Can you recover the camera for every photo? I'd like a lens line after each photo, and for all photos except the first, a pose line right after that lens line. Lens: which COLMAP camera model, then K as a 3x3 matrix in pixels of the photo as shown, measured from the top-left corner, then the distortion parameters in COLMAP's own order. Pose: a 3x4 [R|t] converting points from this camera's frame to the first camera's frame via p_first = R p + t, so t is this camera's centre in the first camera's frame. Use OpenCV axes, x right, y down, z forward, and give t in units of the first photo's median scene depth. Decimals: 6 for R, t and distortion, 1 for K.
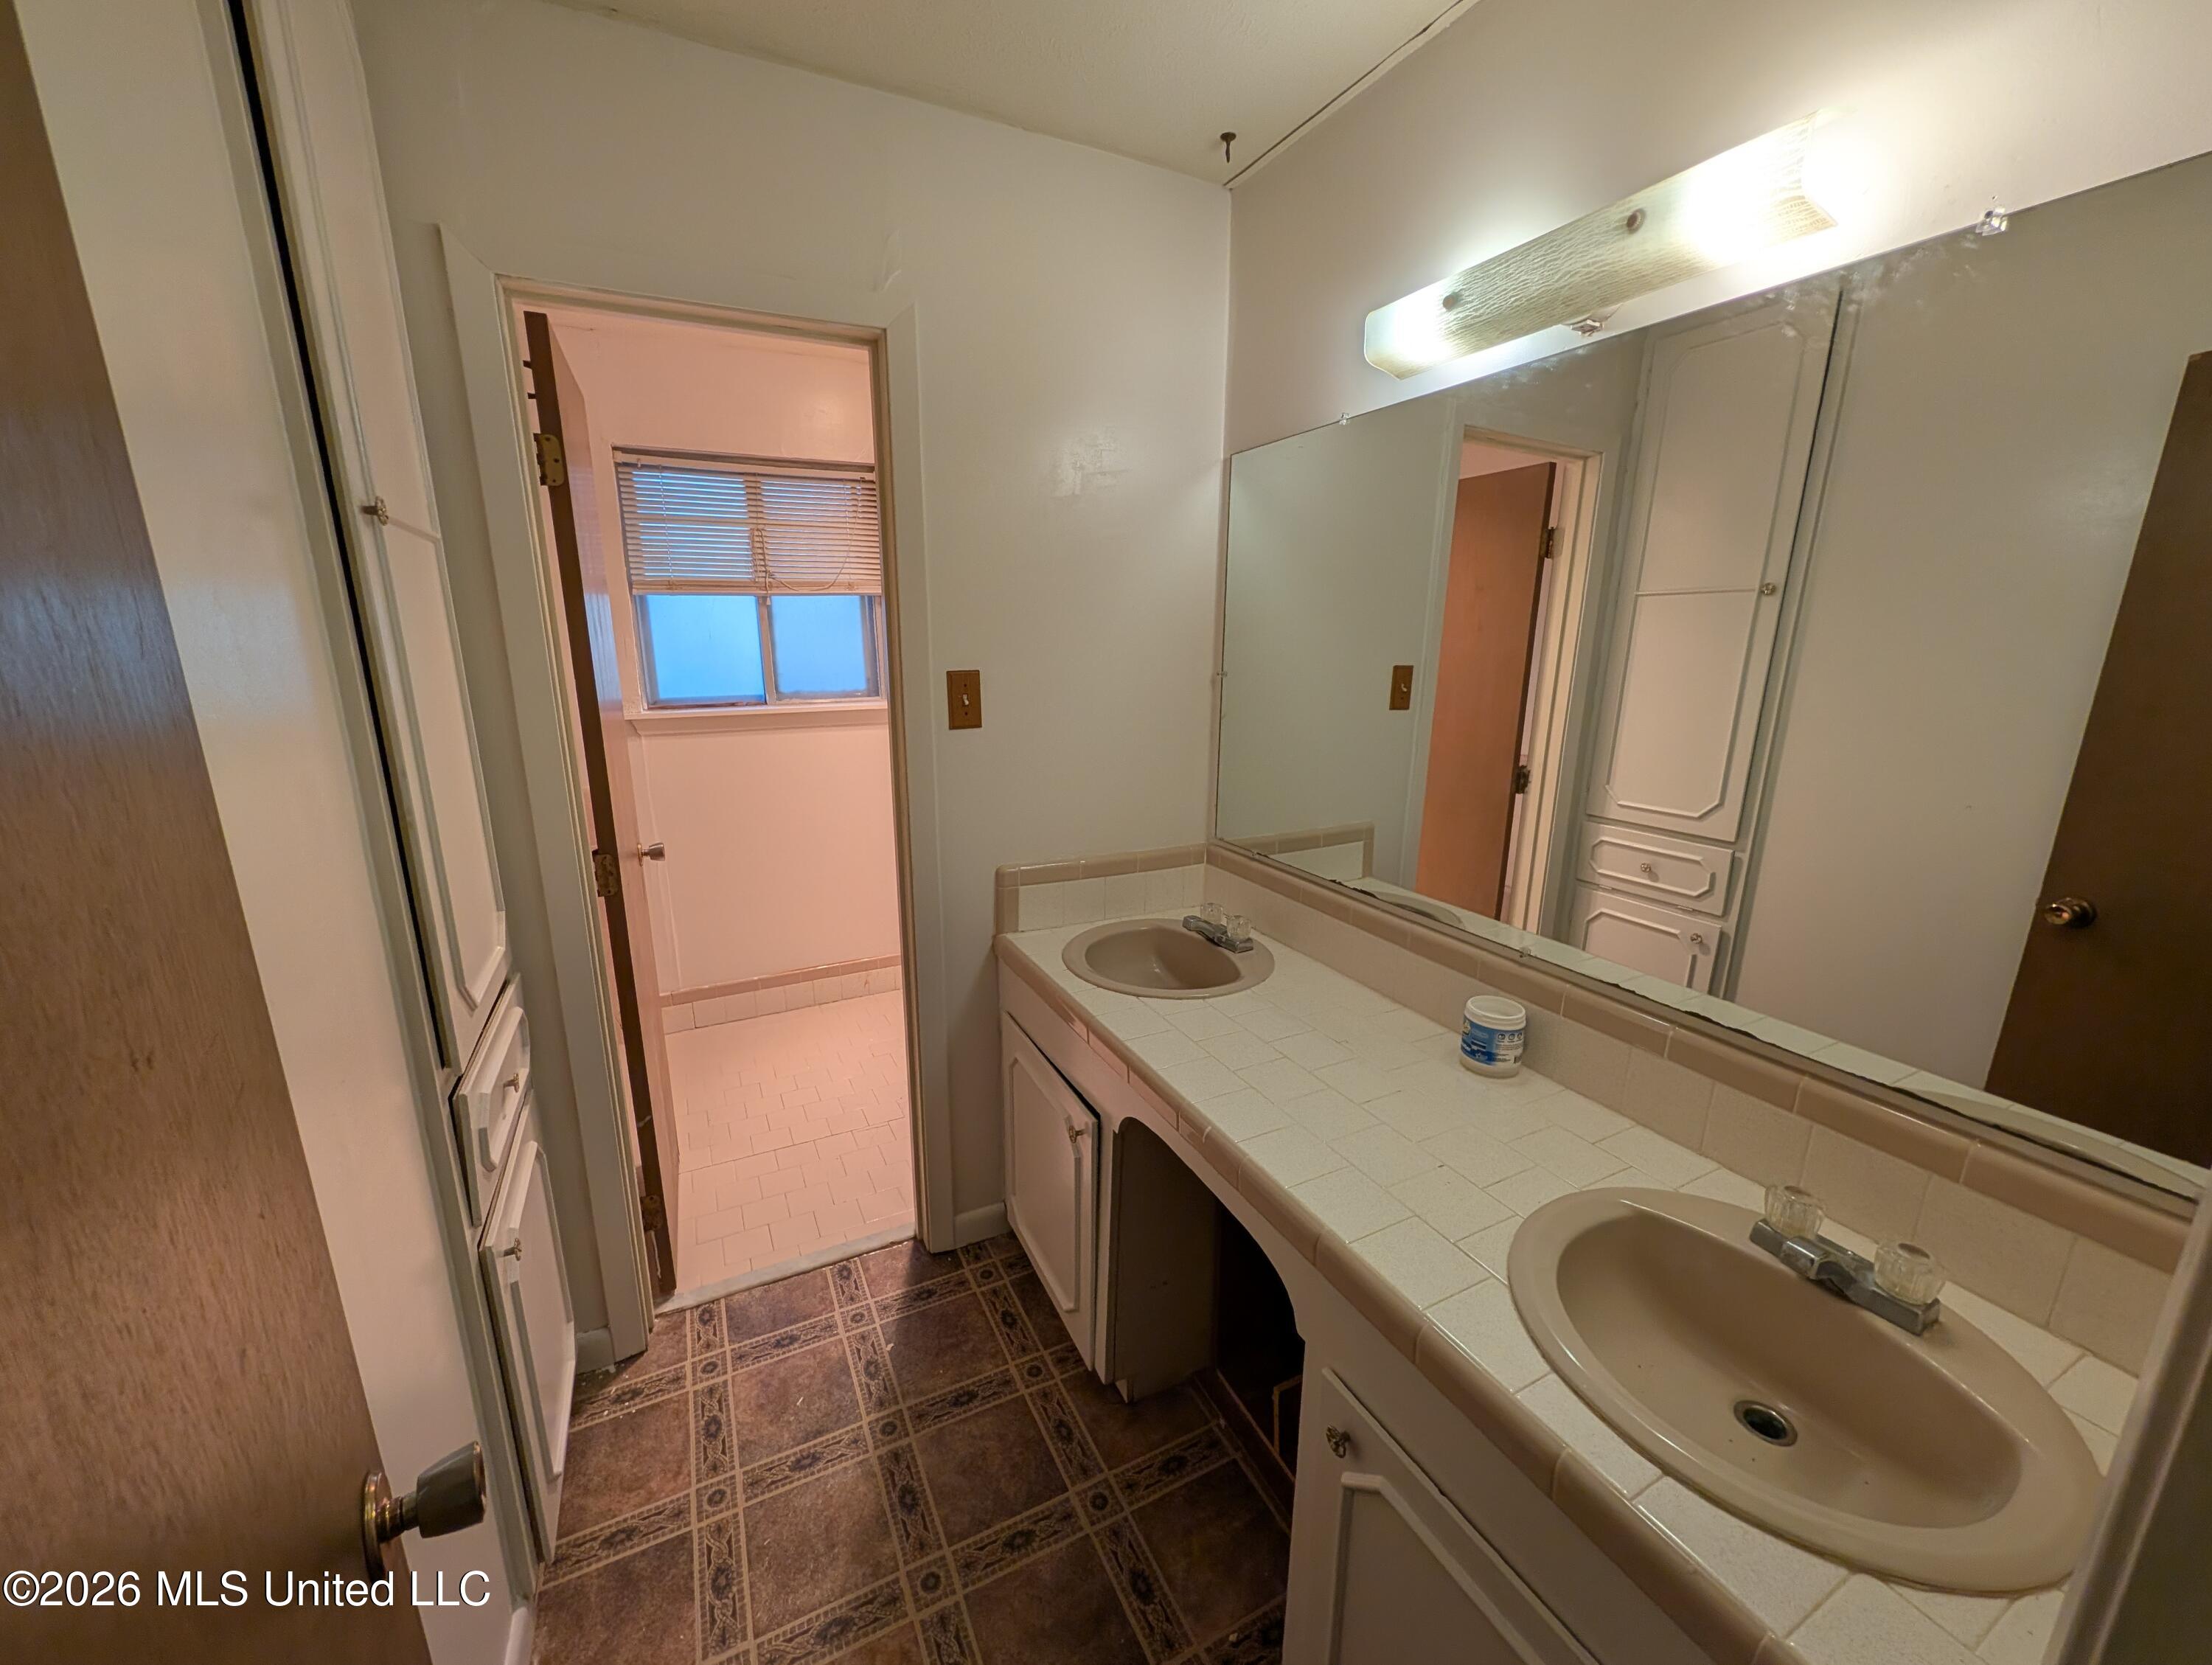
lens RADIAL K [[855.6, 0, 1102.2], [0, 855.6, 835.9], [0, 0, 1]] dist [0.001789, 0.000922]
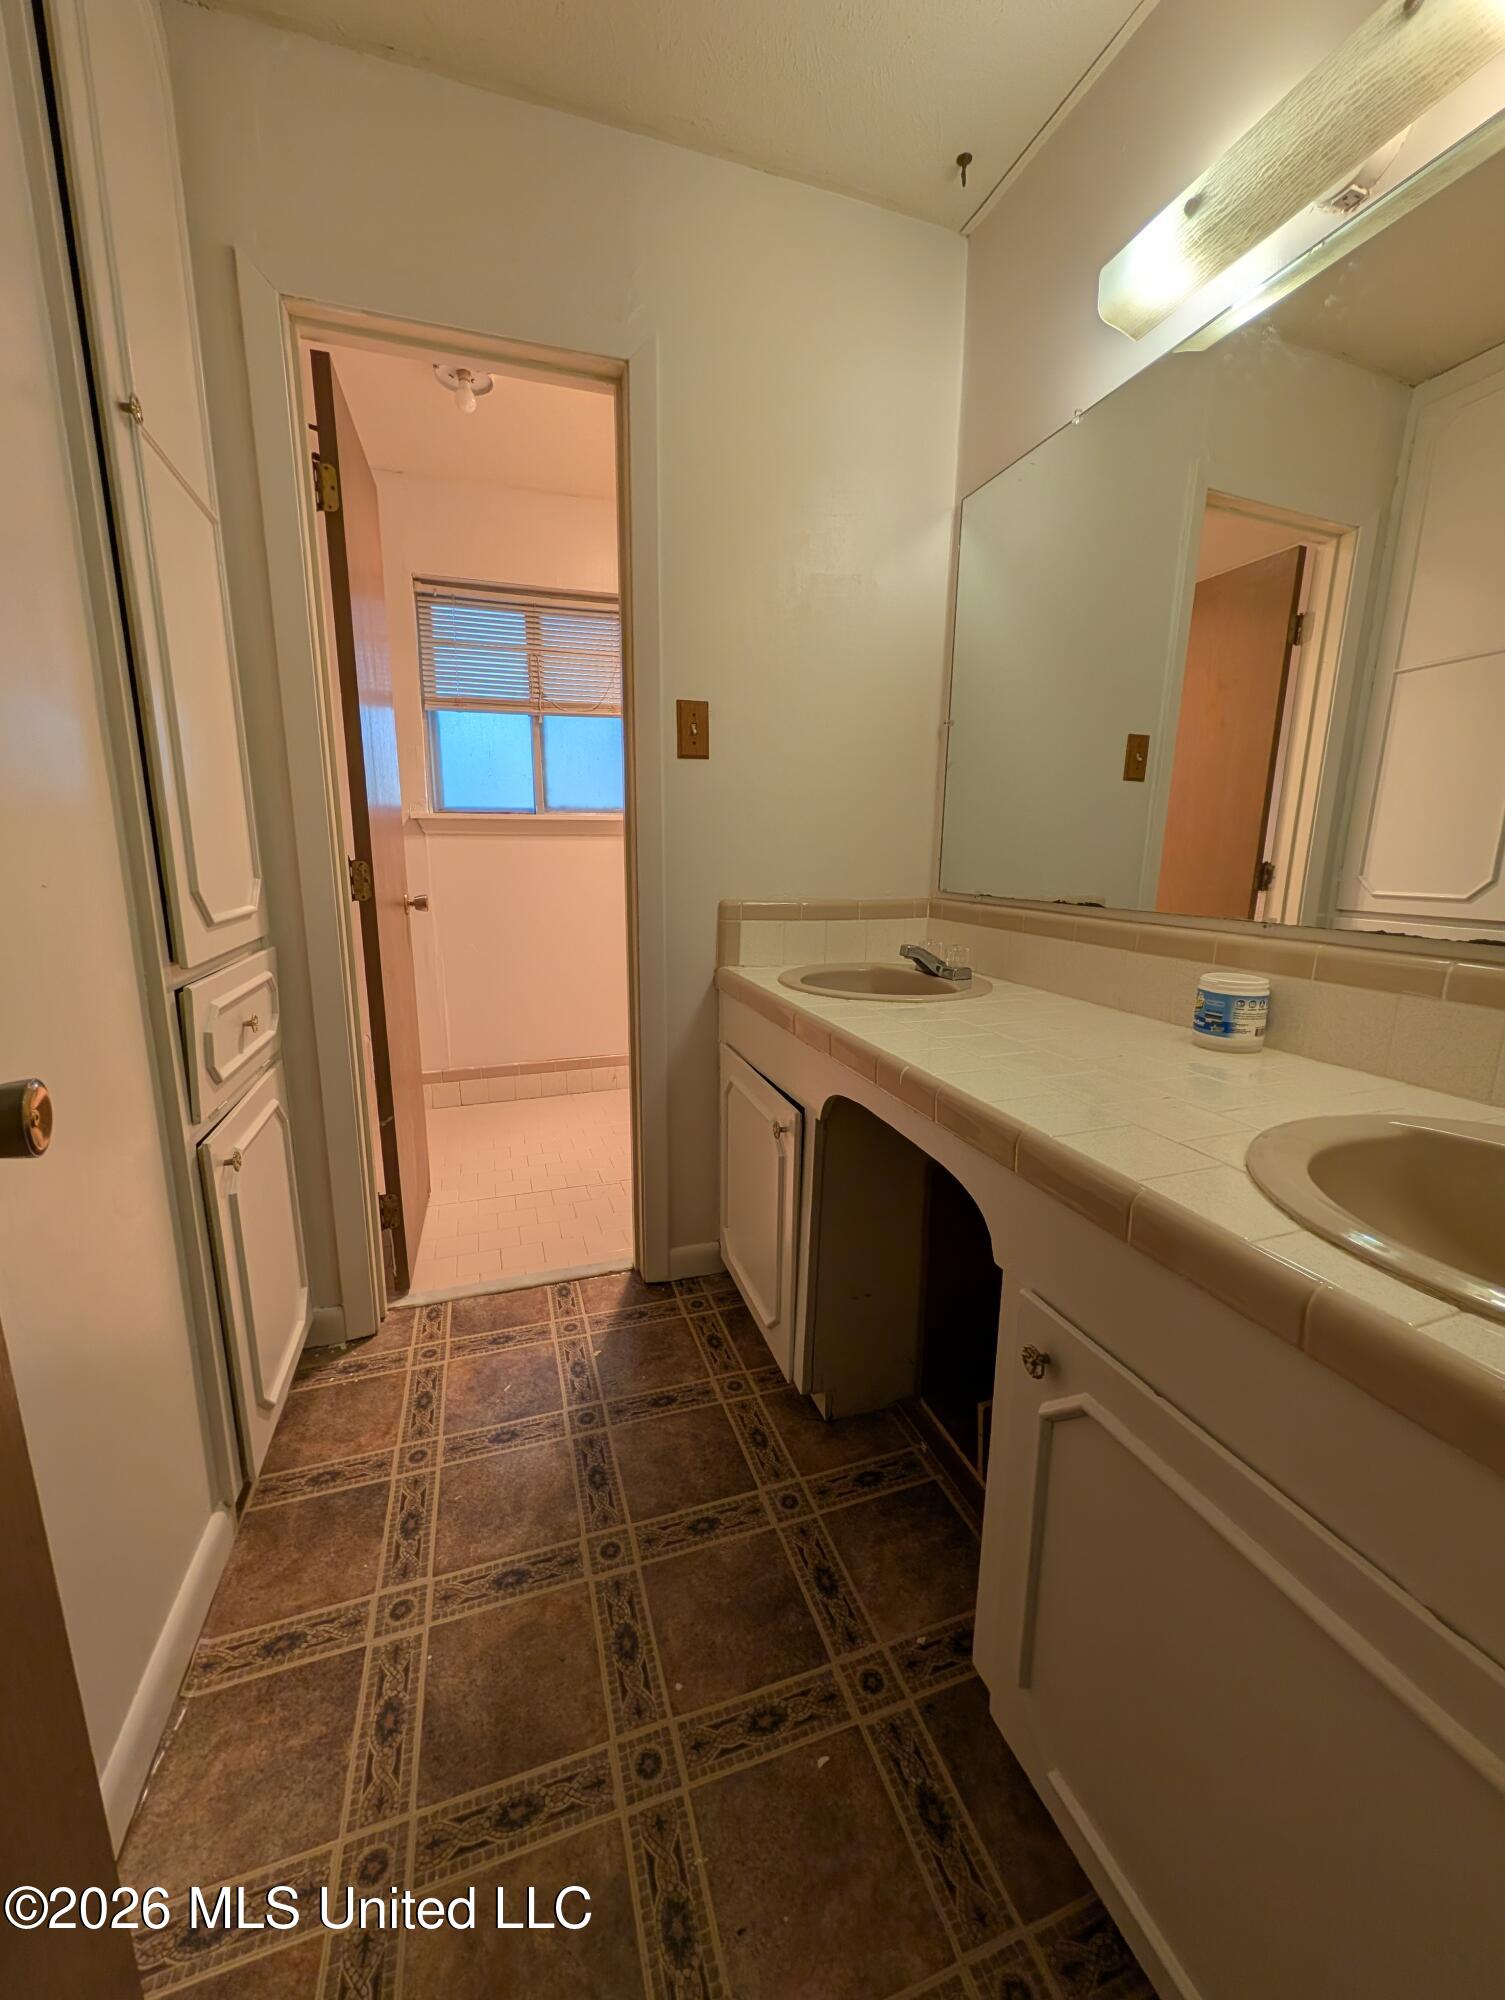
lens RADIAL K [[773.6, 0, 754.9], [0, 773.6, 997.3], [0, 0, 1]] dist [0.001789, 0.000922]
pose [[0.991690, 0.030737, -0.124921, 0.043860], [-0.035760, 0.998631, -0.038169, 0.212539], [0.123577, 0.042319, 0.991432, 0.092348]]
